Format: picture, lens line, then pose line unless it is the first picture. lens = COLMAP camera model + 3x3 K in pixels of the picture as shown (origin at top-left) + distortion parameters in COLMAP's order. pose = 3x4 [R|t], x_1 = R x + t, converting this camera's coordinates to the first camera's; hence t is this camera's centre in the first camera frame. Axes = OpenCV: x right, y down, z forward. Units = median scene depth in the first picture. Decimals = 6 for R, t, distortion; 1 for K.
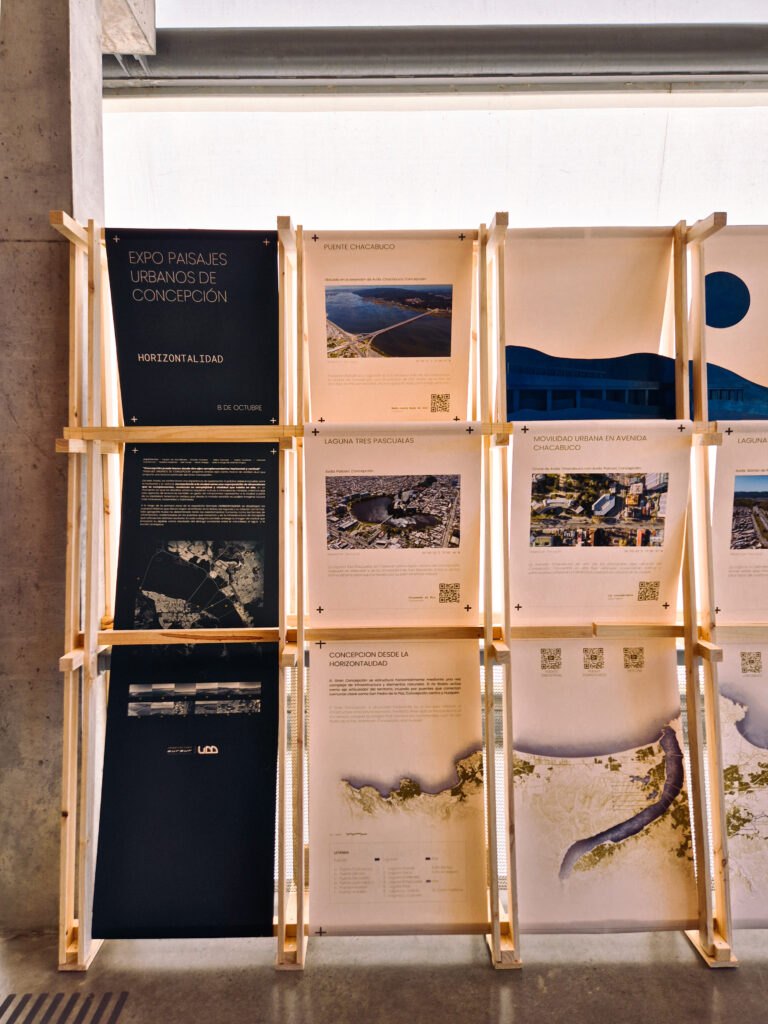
lens RADIAL K [[700.3, 0, 384.5], [0, 700.3, 483.0], [0, 0, 1]] dist [0.069868, -0.055192]
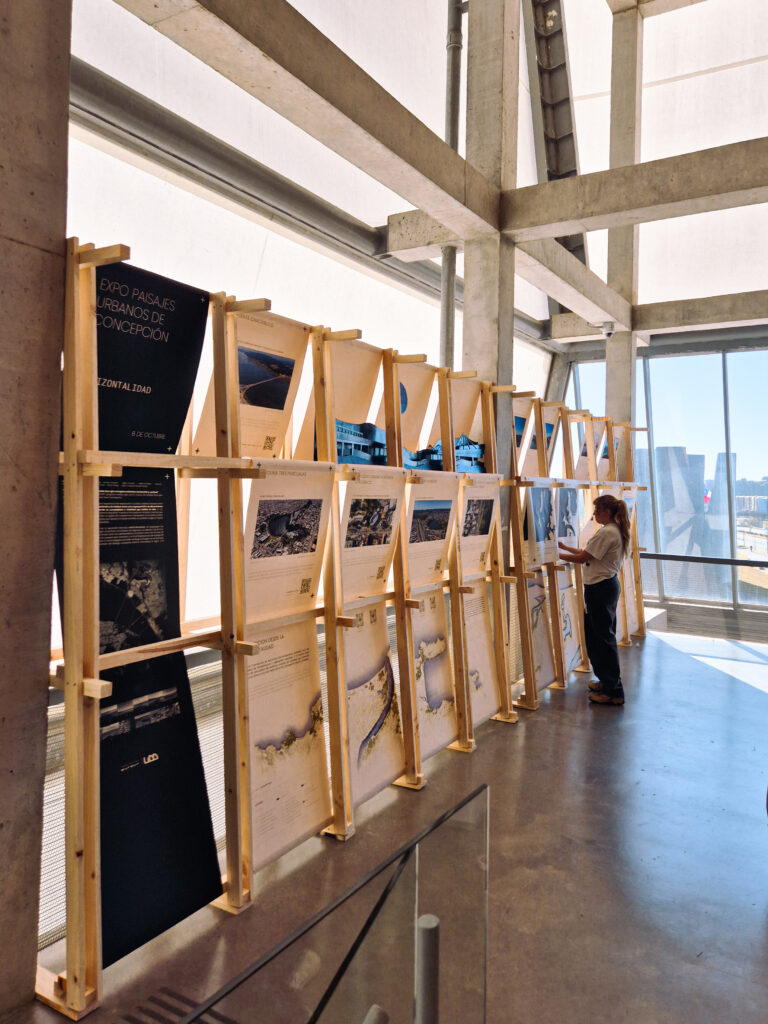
lens RADIAL K [[747.2, 0, 386.4], [0, 747.2, 452.8], [0, 0, 1]] dist [0.083594, -0.068795]
pose [[0.522497, 0.057147, 0.850724, -1.096393], [-0.007571, 0.998023, -0.062392, -0.012272], [-0.852607, 0.026159, 0.521897, 0.096946]]
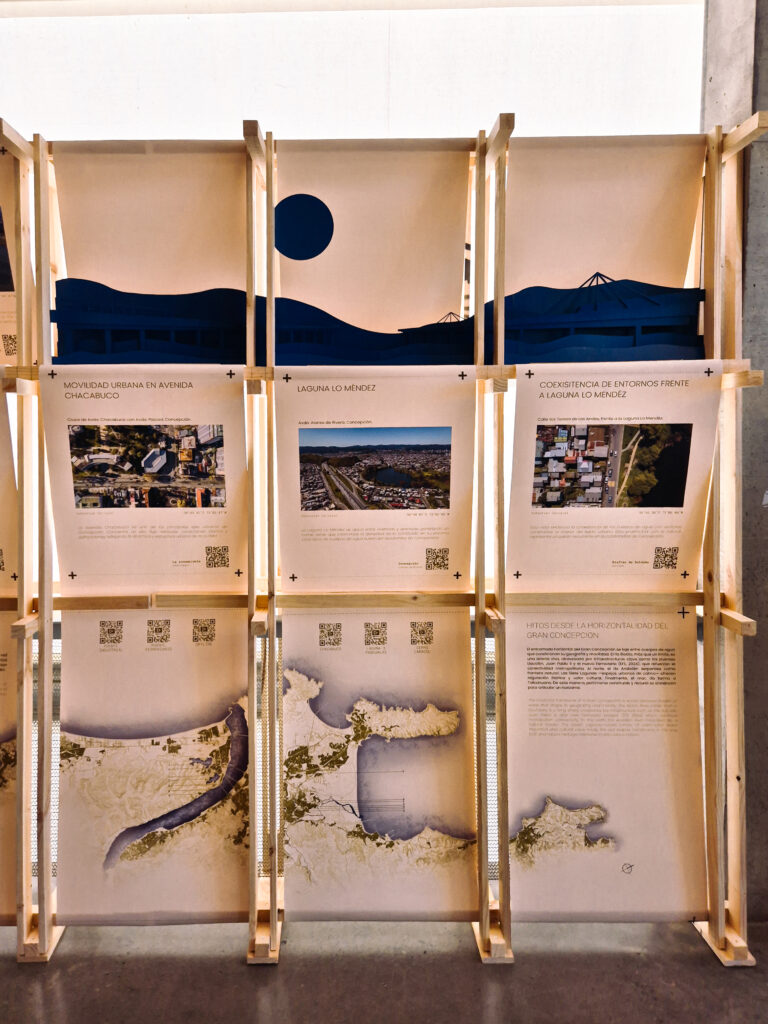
lens RADIAL K [[779.9, 0, 382.1], [0, 779.9, 482.8], [0, 0, 1]] dist [0.081517, -0.071684]
pose [[0.999688, 0.002565, -0.024866, 0.615595], [-0.001025, 0.998092, 0.061740, -0.002714], [0.024977, -0.061695, 0.997782, 0.019704]]
